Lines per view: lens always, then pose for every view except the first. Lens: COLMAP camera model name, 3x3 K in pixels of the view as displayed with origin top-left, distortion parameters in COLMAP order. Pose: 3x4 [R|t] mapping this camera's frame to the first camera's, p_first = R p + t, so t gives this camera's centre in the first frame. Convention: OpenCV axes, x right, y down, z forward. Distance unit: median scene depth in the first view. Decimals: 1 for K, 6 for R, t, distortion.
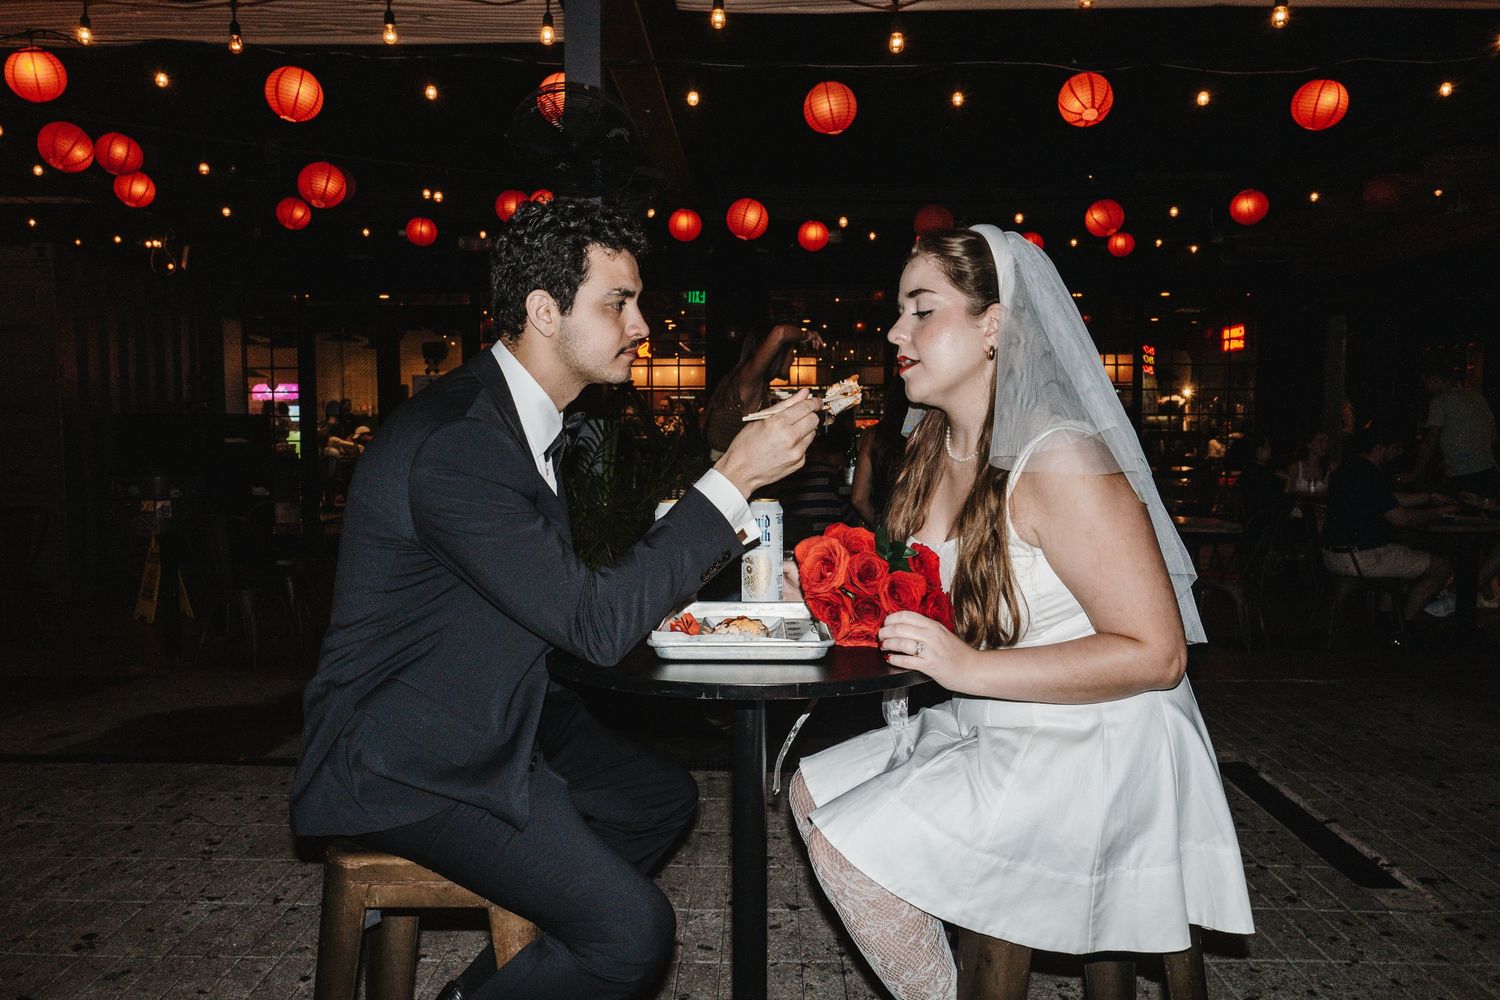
lens RADIAL K [[1147.2, 0, 757.8], [0, 1147.2, 483.8], [0, 0, 1]] dist [-0.053052, 0.010563]
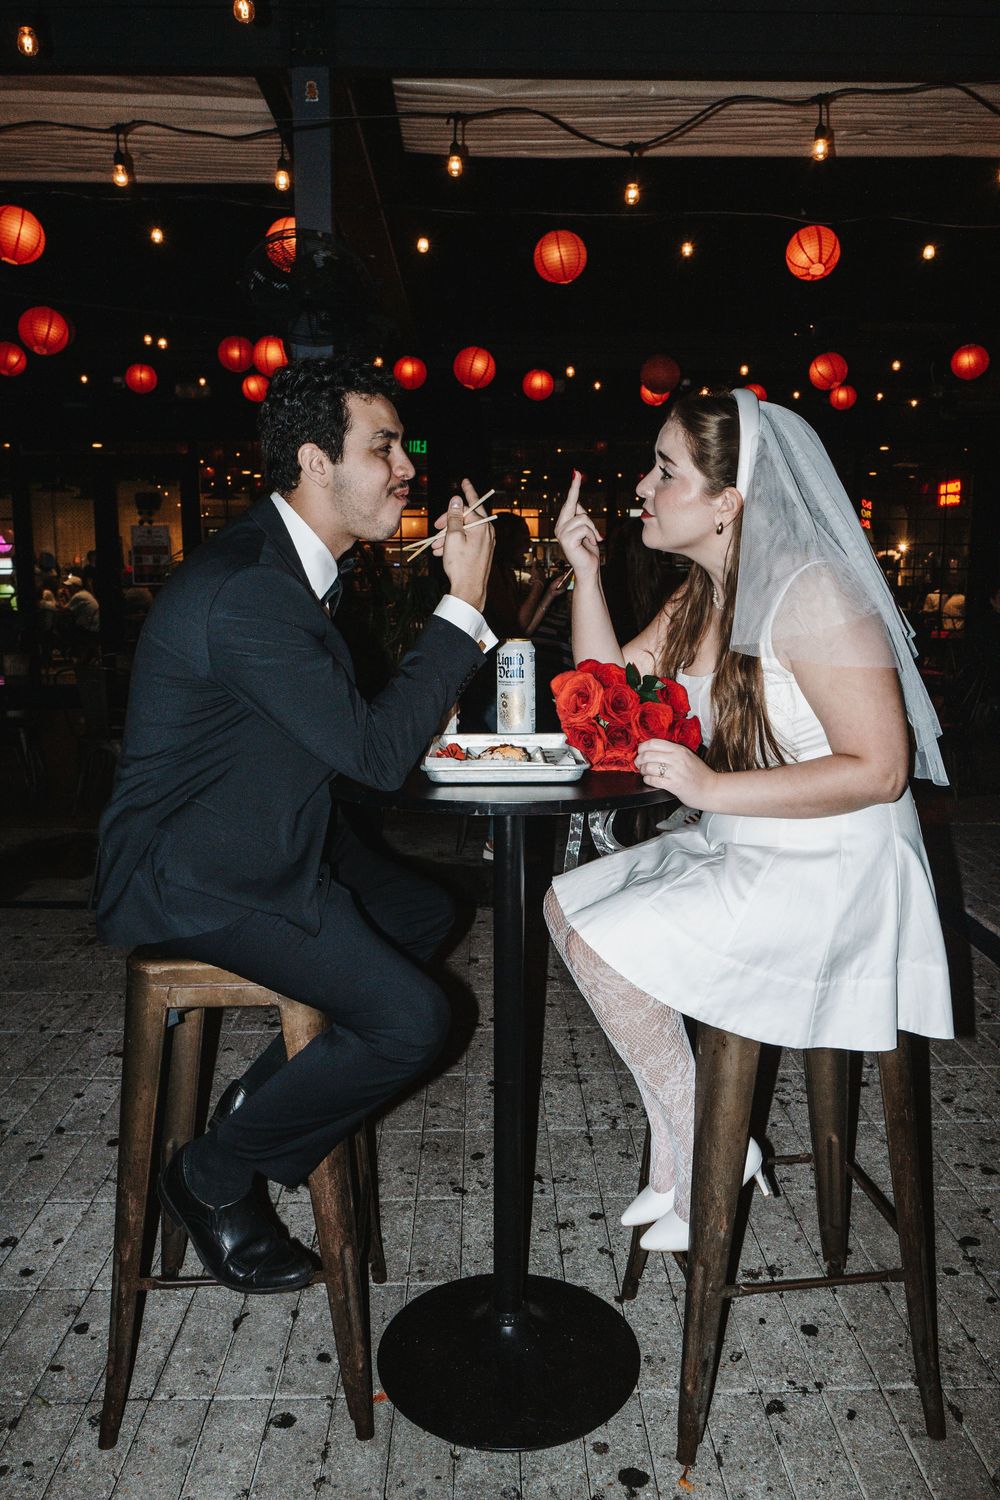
lens RADIAL K [[1147.2, 0, 526.2], [0, 1147.2, 754.1], [0, 0, 1]] dist [-0.086471, 0.072028]
pose [[0.999025, -0.004171, 0.043953, -0.040528], [-0.000303, 0.994856, 0.101295, 0.012784], [-0.044149, -0.101209, 0.993885, -0.092857]]
